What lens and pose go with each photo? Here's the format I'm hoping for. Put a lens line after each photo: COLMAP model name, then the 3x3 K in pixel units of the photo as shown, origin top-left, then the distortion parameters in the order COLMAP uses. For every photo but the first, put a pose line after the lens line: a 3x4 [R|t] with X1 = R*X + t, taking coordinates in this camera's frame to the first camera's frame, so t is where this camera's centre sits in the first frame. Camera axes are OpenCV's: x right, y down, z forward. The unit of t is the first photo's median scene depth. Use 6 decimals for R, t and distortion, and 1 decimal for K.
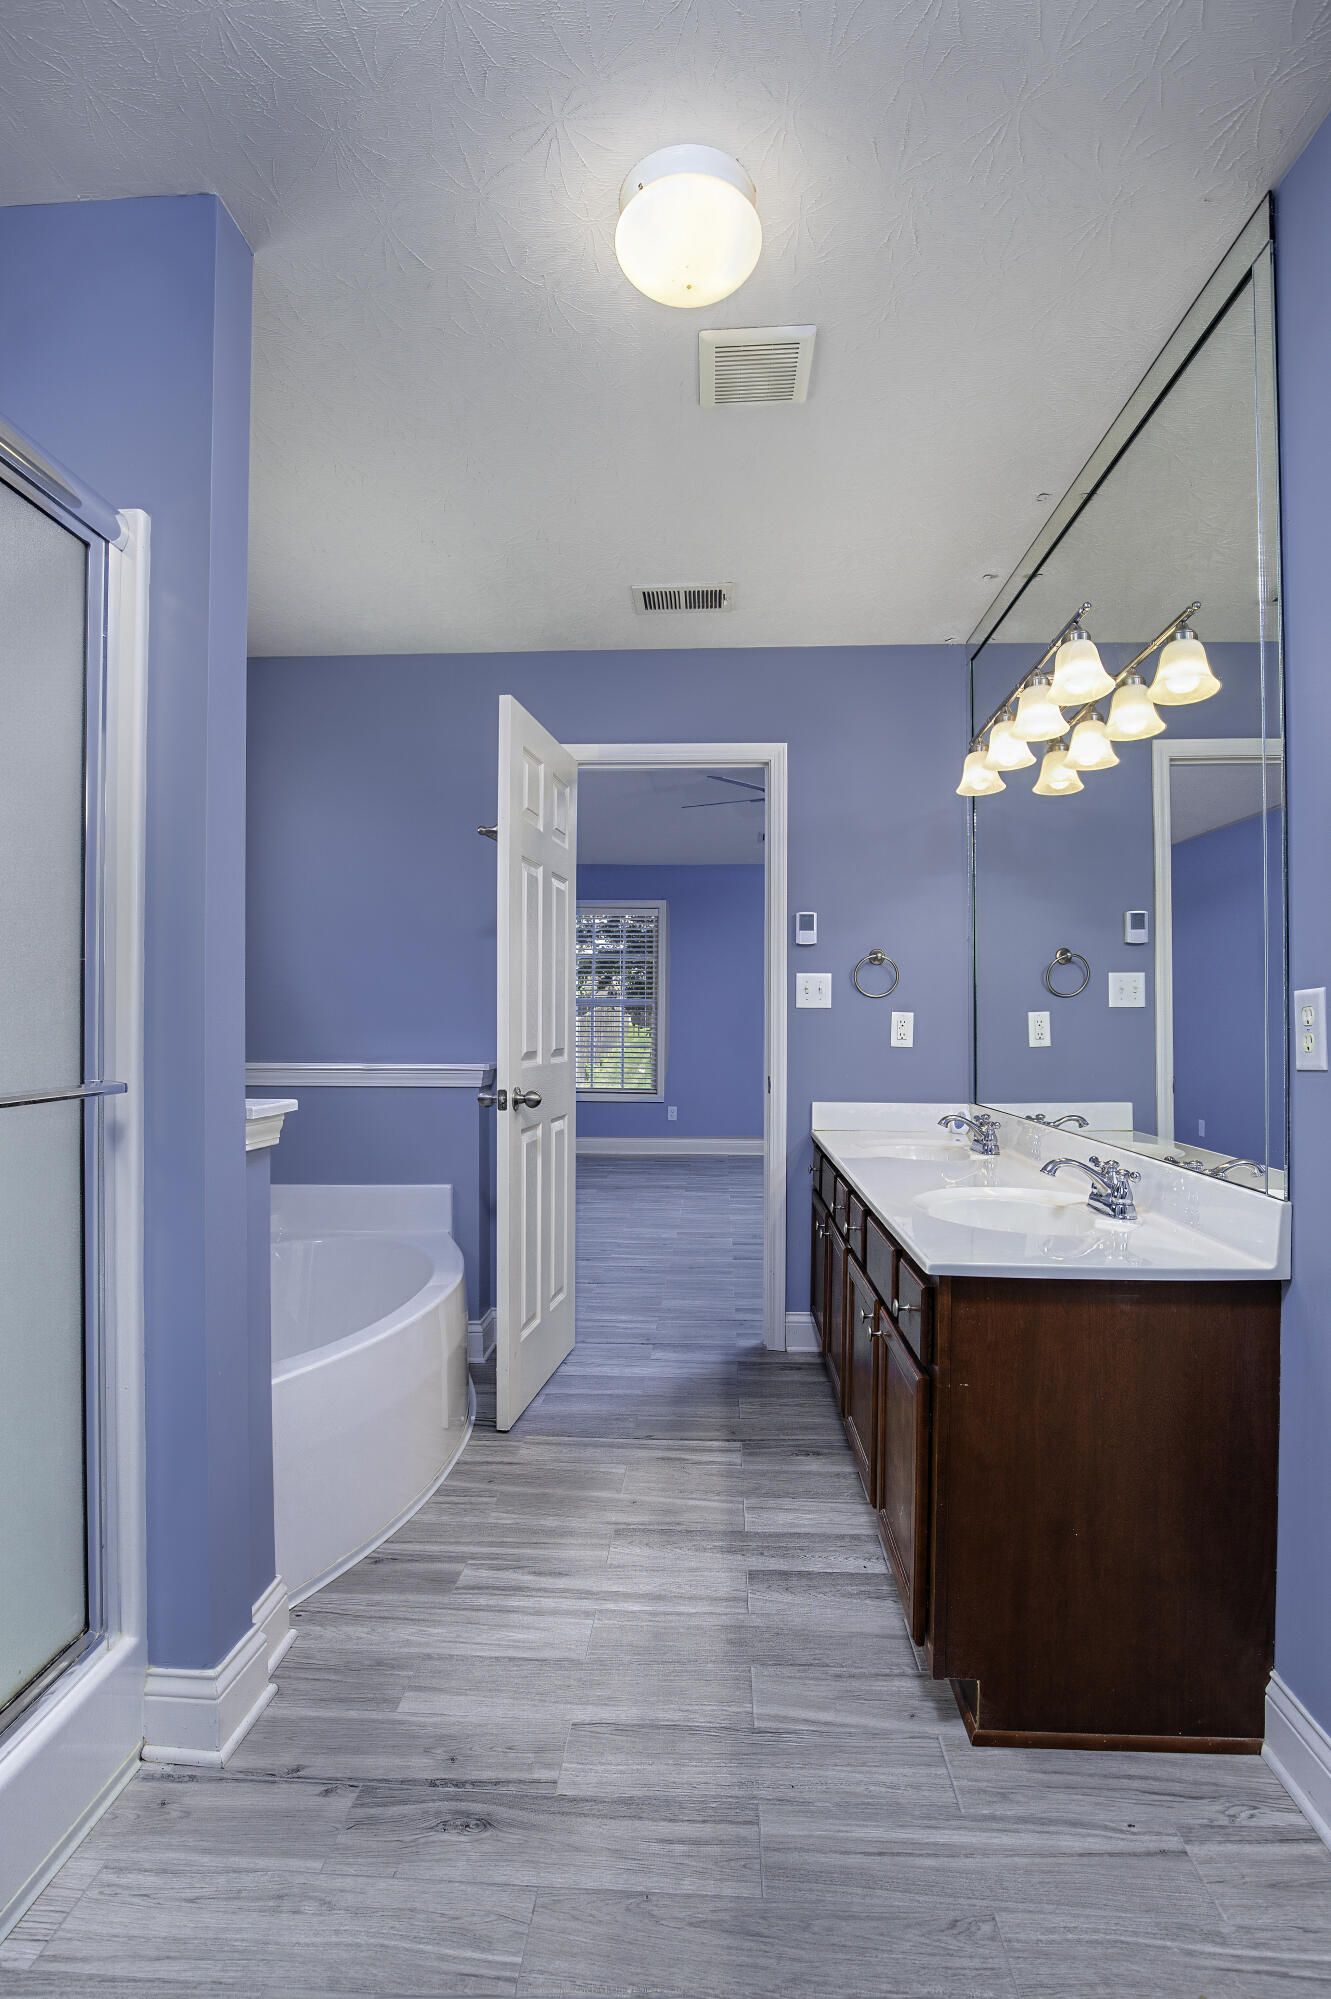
lens RADIAL K [[1055.1, 0, 663.5], [0, 1055.1, 1011.5], [0, 0, 1]] dist [-0.001278, -0.000082]
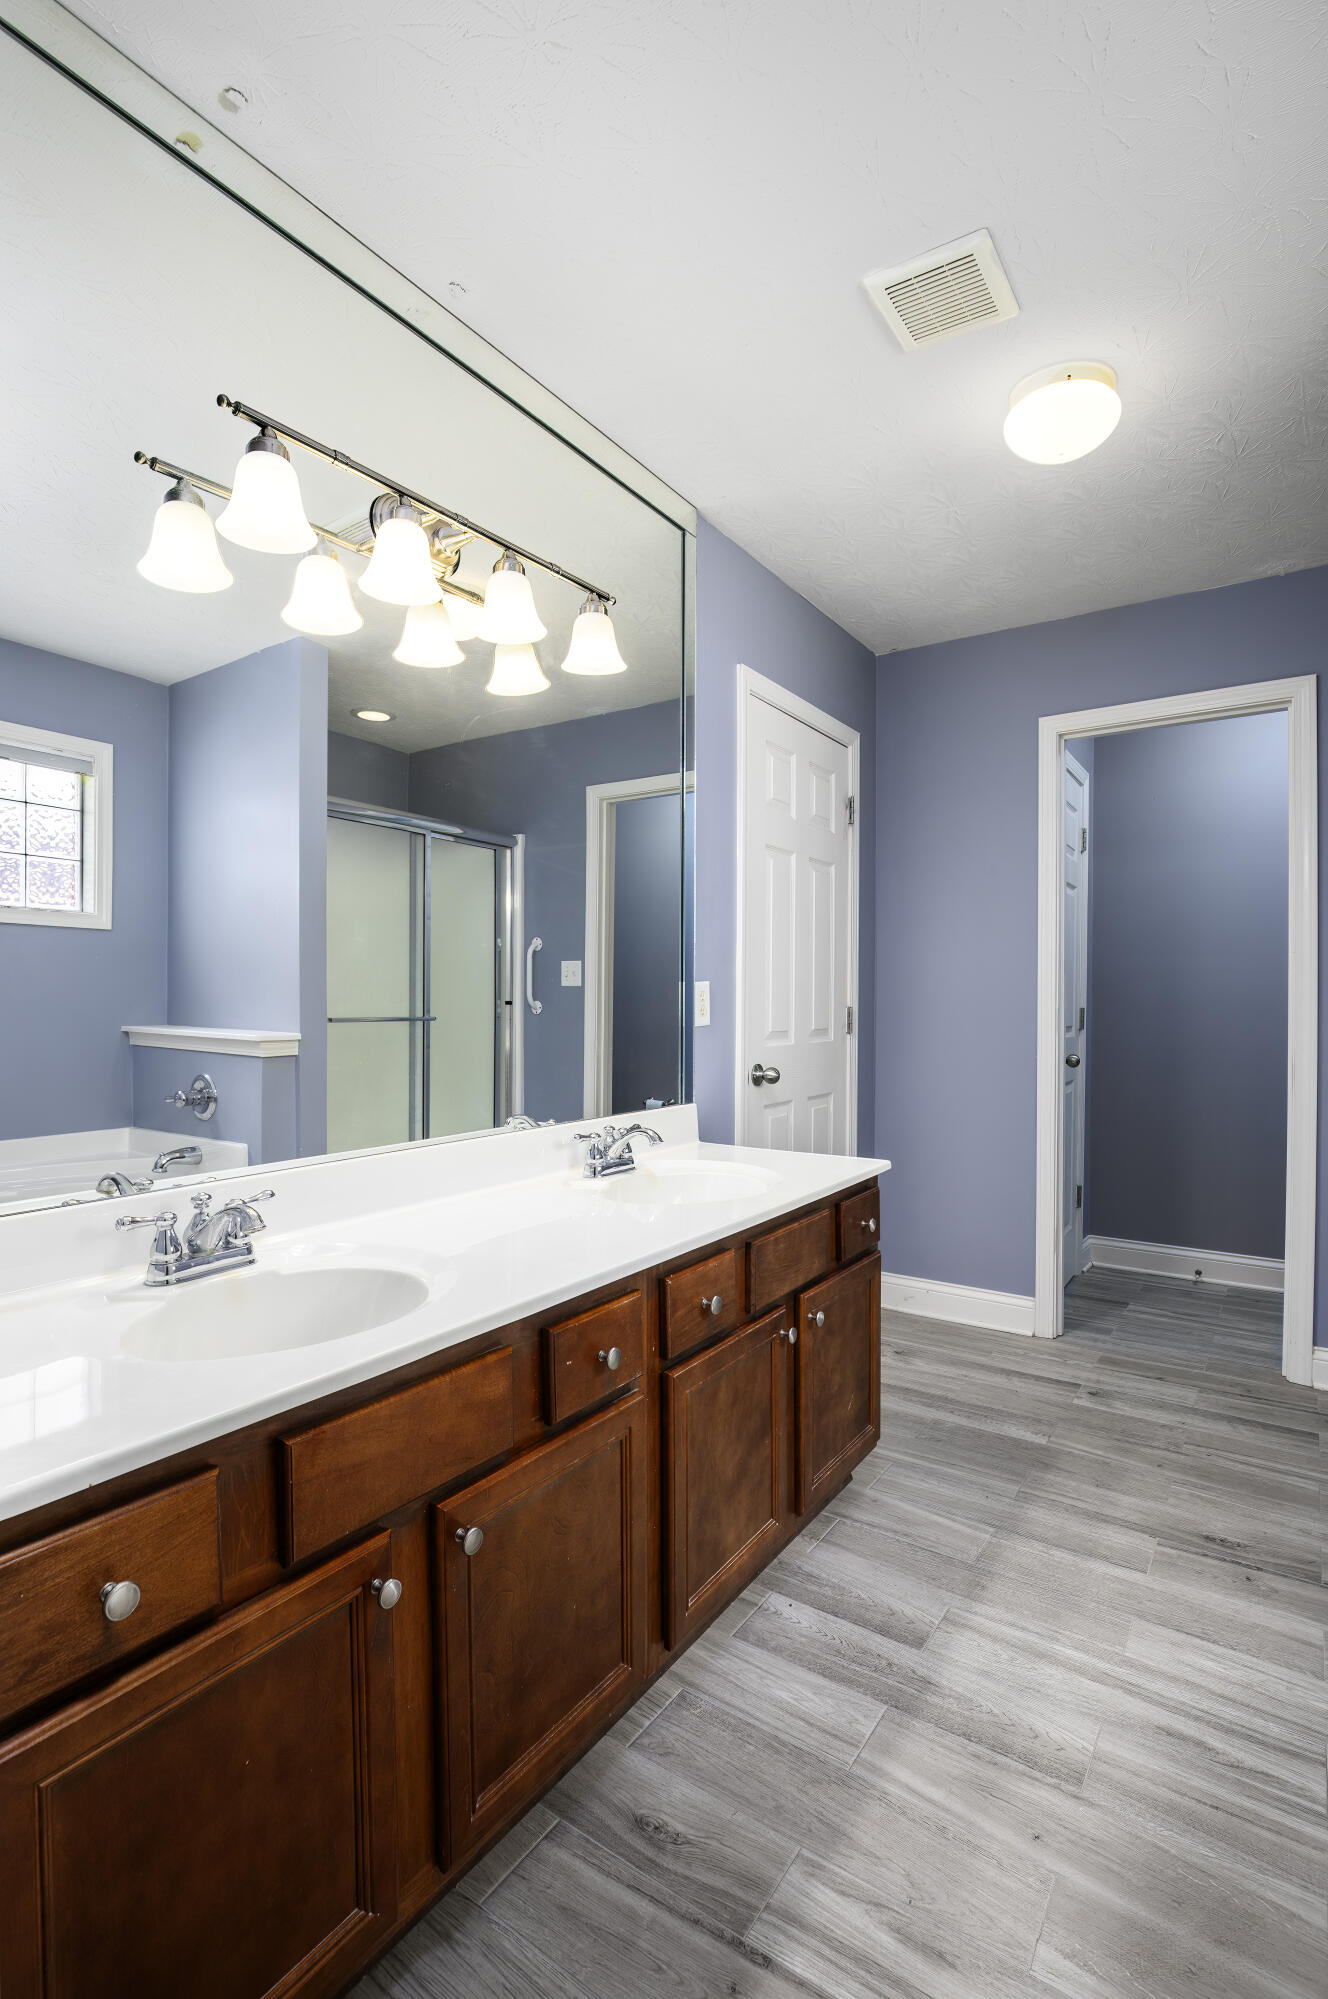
lens RADIAL K [[918.1, 0, 670.9], [0, 918.1, 1003.9], [0, 0, 1]] dist [-0.019180, 0.000735]
pose [[-0.853845, -0.009945, 0.520432, -0.125742], [-0.010858, 0.999940, 0.001294, 0.011107], [-0.520414, -0.004546, -0.853902, 1.761298]]
